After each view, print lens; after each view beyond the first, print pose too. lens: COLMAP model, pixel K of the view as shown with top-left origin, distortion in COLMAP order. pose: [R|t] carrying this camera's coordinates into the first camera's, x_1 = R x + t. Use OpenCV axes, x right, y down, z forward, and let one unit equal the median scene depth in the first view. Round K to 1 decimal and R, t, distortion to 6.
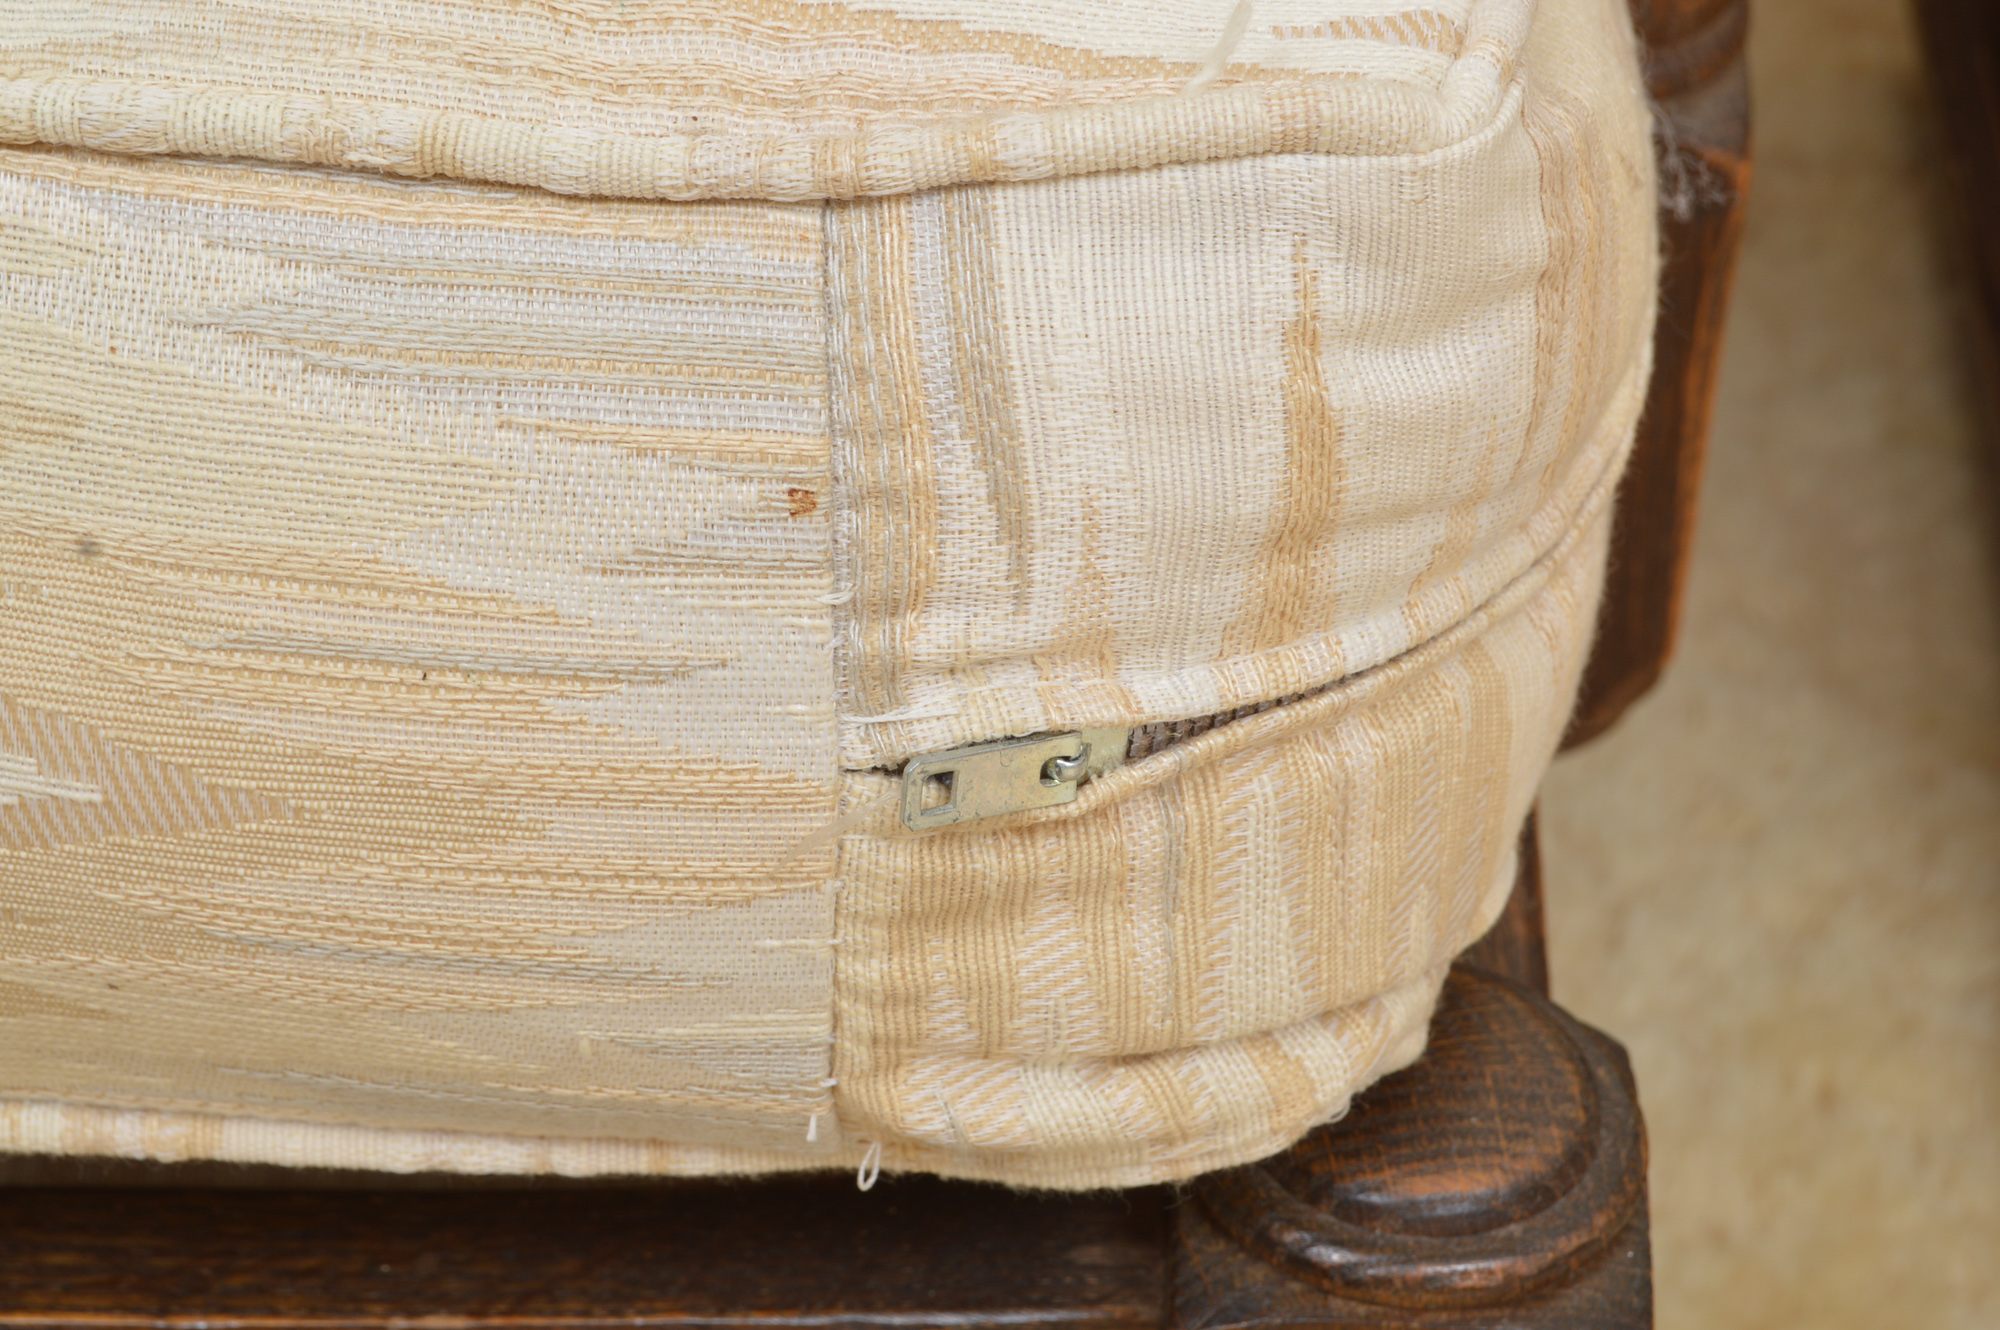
lens RADIAL K [[4304.9, 0, 1000.0], [0, 4304.9, 665.0], [0, 0, 1]] dist [-0.015763, 0.138281]
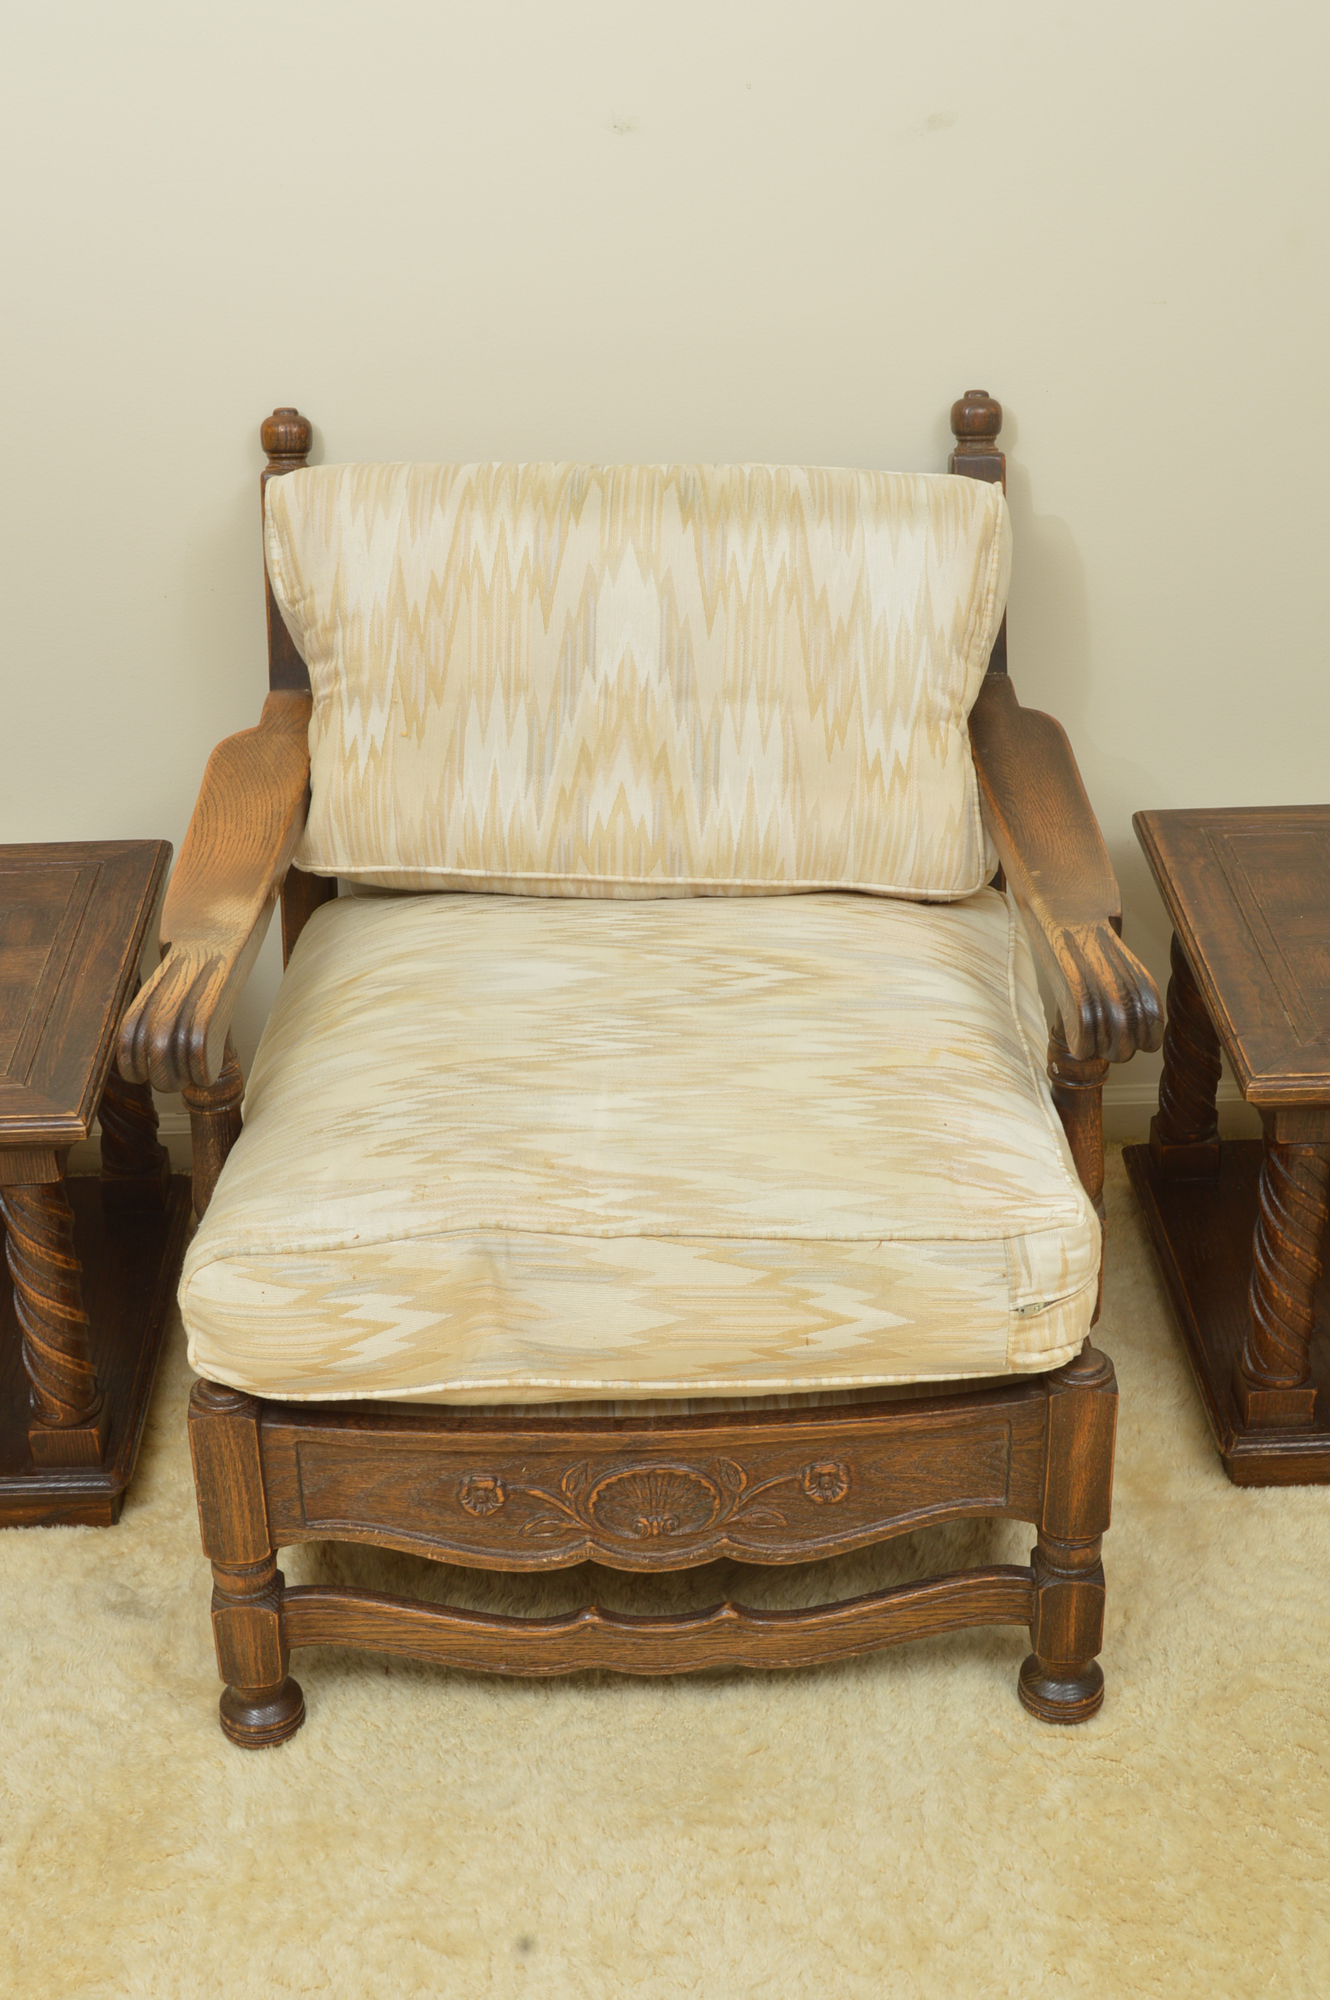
lens RADIAL K [[2617.9, 0, 691.1], [0, 2617.9, 1005.4], [0, 0, 1]] dist [-0.070049, 0.034090]
pose [[0.995563, -0.080381, 0.048922, -0.787734], [0.088551, 0.976167, -0.198135, 0.366619], [-0.031829, 0.201588, 0.978953, -3.681279]]
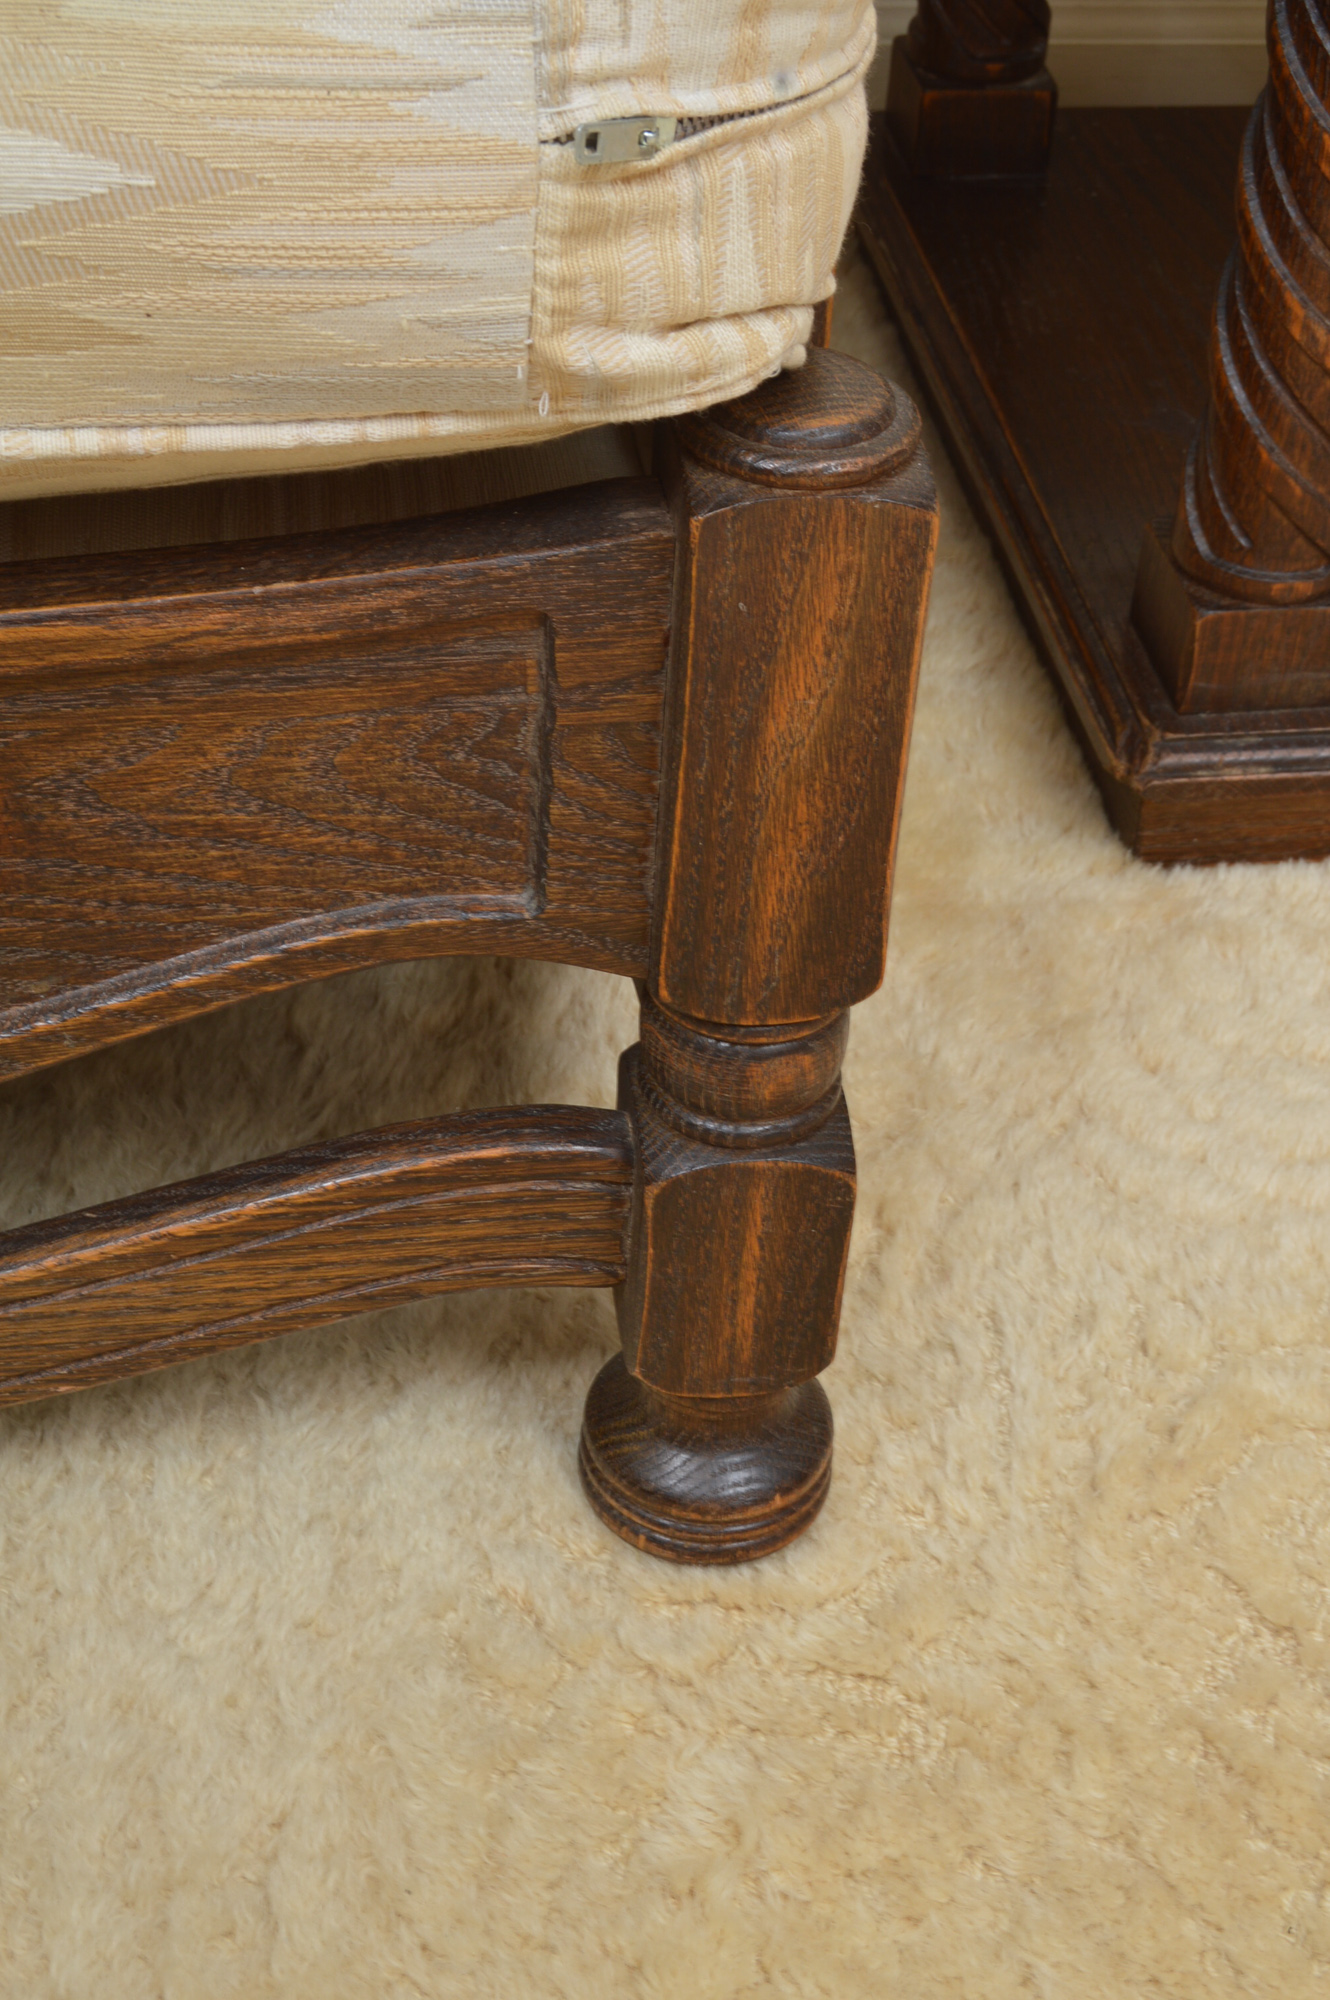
lens RADIAL K [[2999.4, 0, 665.0], [0, 2999.4, 1000.0], [0, 0, 1]] dist [-0.058120, -0.040694]
pose [[0.978398, -0.110555, 0.174683, -0.255394], [0.107622, 0.993846, 0.026205, 0.374850], [-0.176506, -0.006839, 0.984276, -0.332447]]
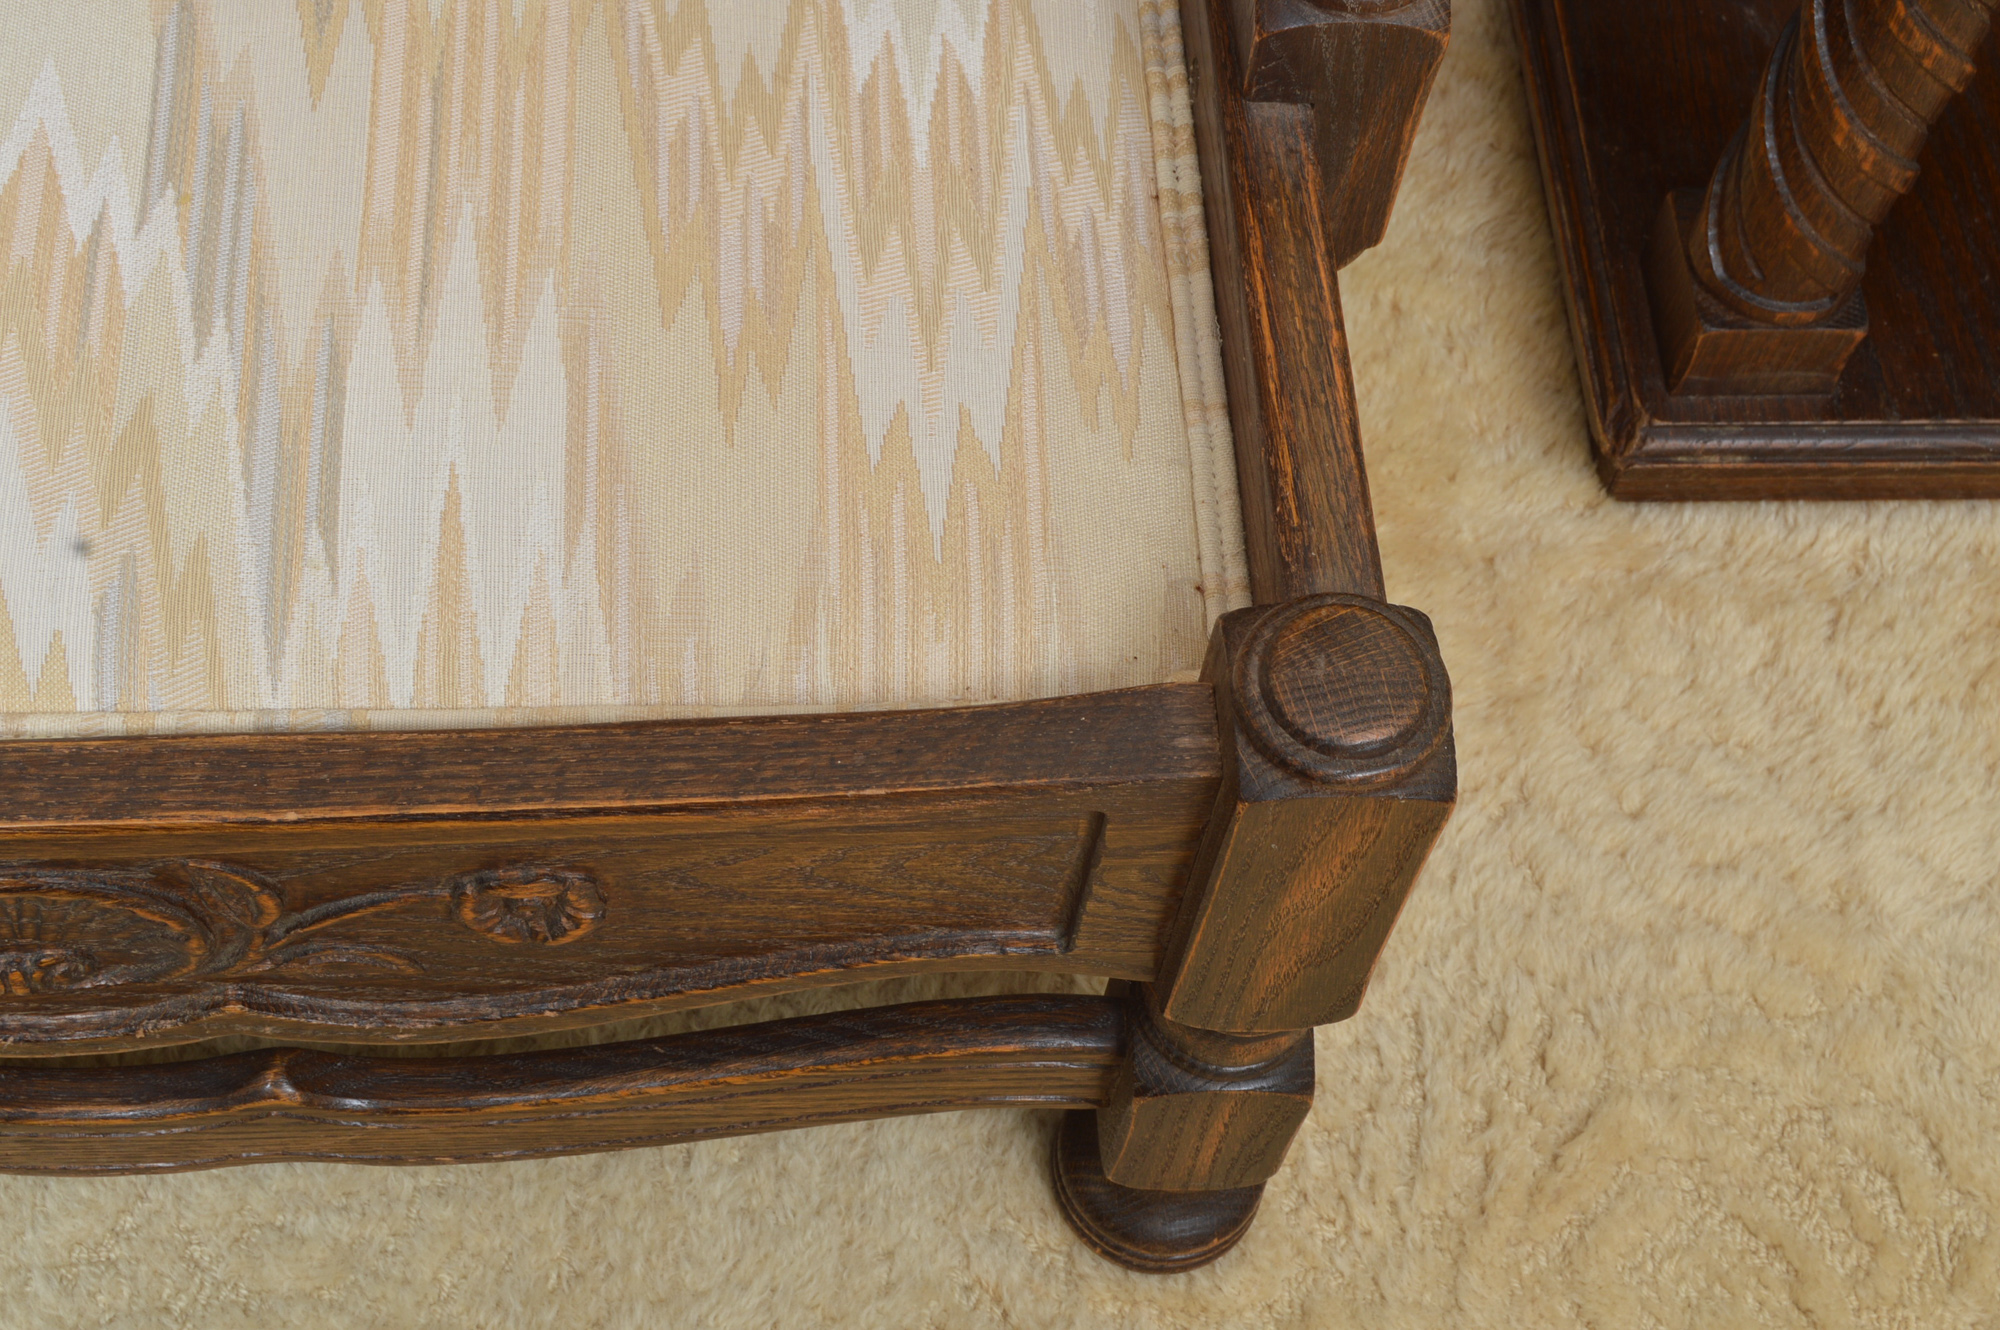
lens RADIAL K [[2999.4, 0, 1003.5], [0, 2999.4, 577.8], [0, 0, 1]] dist [-0.058120, -0.040694]
pose [[0.990651, -0.068836, 0.117782, -0.278278], [0.022277, 0.933401, 0.358142, -0.553620], [-0.134591, -0.352170, 0.926208, -0.372883]]
